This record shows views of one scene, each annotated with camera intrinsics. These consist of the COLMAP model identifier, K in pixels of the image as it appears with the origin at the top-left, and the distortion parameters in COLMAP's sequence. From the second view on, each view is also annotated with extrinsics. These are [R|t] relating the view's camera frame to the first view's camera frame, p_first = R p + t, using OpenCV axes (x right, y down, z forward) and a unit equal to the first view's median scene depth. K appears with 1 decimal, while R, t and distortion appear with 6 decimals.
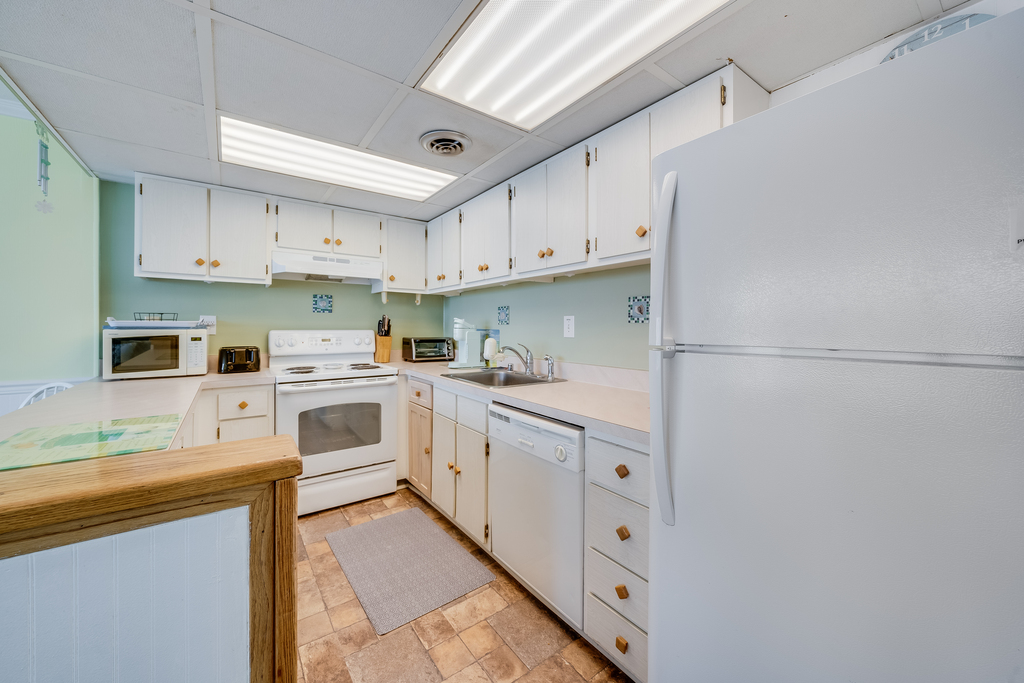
lens RADIAL K [[384.7, 0, 501.8], [0, 384.7, 327.1], [0, 0, 1]] dist [-0.002543, -0.000034]
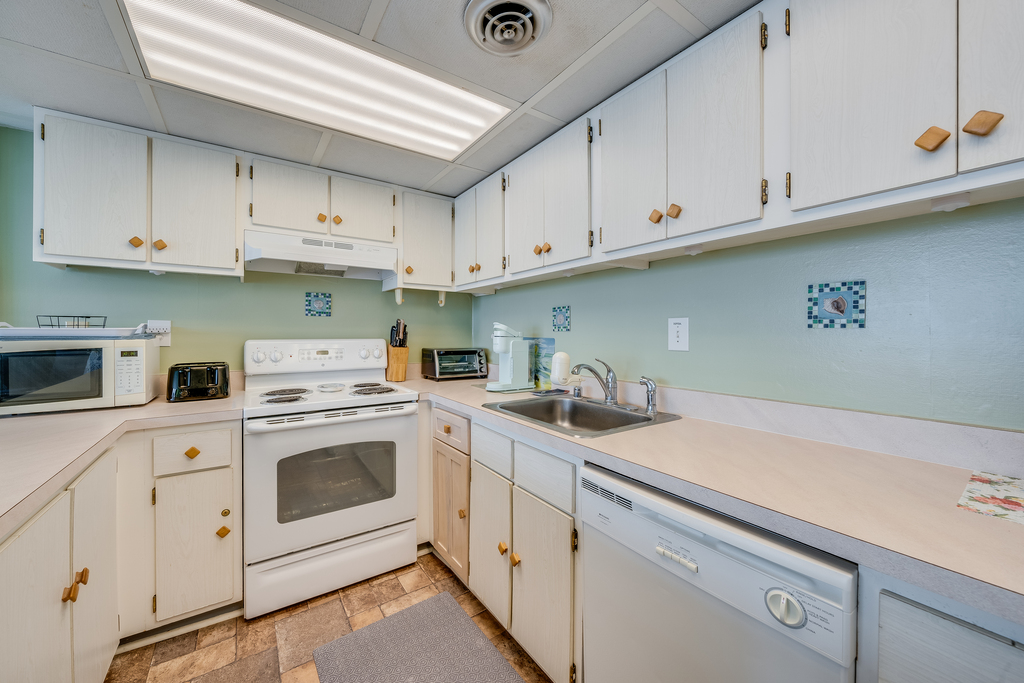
lens RADIAL K [[384.7, 0, 503.9], [0, 384.7, 332.9], [0, 0, 1]] dist [-0.002543, -0.000034]
pose [[0.999773, -0.002680, -0.021133, -0.108001], [0.002652, 0.999996, -0.001345, -0.003350], [0.021136, 0.001289, 0.999776, 0.321239]]
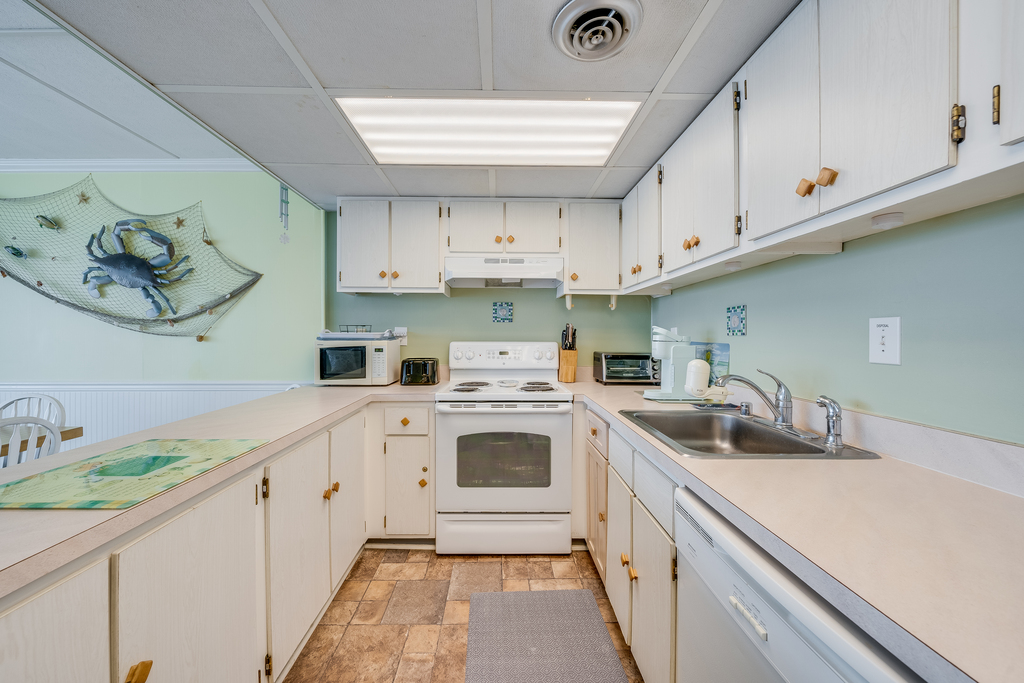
lens RADIAL K [[384.7, 0, 502.7], [0, 384.7, 336.6], [0, 0, 1]] dist [-0.002543, -0.000034]
pose [[0.824524, 0.001249, -0.565825, 0.053490], [-0.001732, 0.999998, -0.000317, -0.004923], [0.565824, 0.001241, 0.824525, 0.337291]]
